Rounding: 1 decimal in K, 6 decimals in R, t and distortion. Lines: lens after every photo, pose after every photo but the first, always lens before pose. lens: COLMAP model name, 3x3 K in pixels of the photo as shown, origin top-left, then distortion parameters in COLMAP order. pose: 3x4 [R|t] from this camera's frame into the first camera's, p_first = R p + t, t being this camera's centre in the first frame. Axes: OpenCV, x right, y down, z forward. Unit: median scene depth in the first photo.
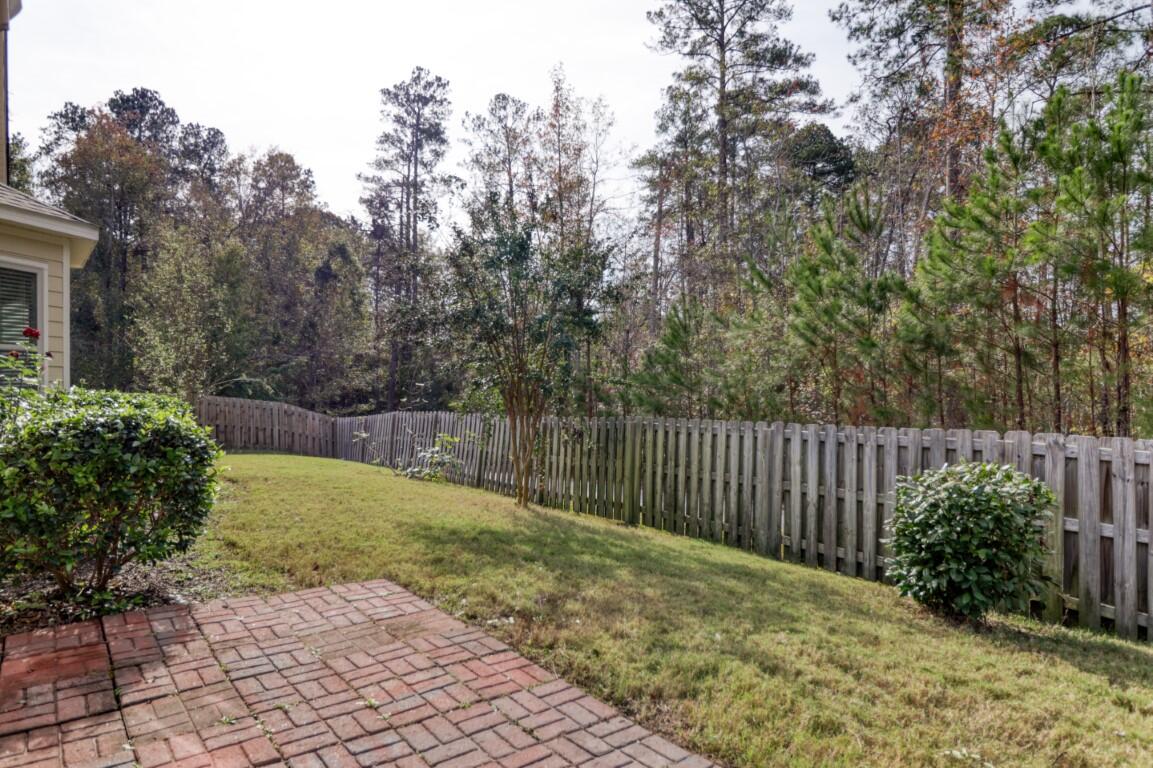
lens RADIAL K [[674.2, 0, 576.5], [0, 674.2, 384.0], [0, 0, 1]] dist [-0.005291, -0.002445]
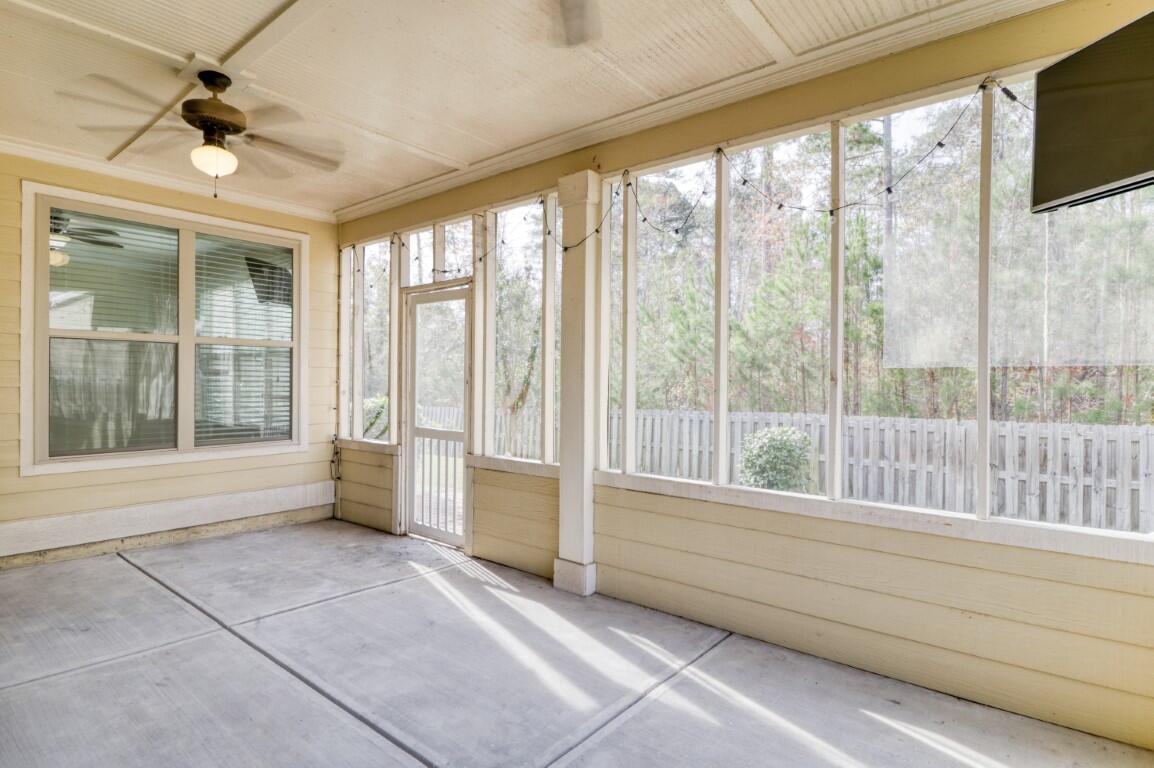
lens RADIAL K [[601.5, 0, 577.0], [0, 601.5, 384.0], [0, 0, 1]] dist [-0.003325, -0.000333]
pose [[0.977612, 0.010235, 0.210167, -0.214768], [-0.009733, 0.999947, -0.003425, -0.001869], [-0.210191, 0.001303, 0.977660, -0.357722]]
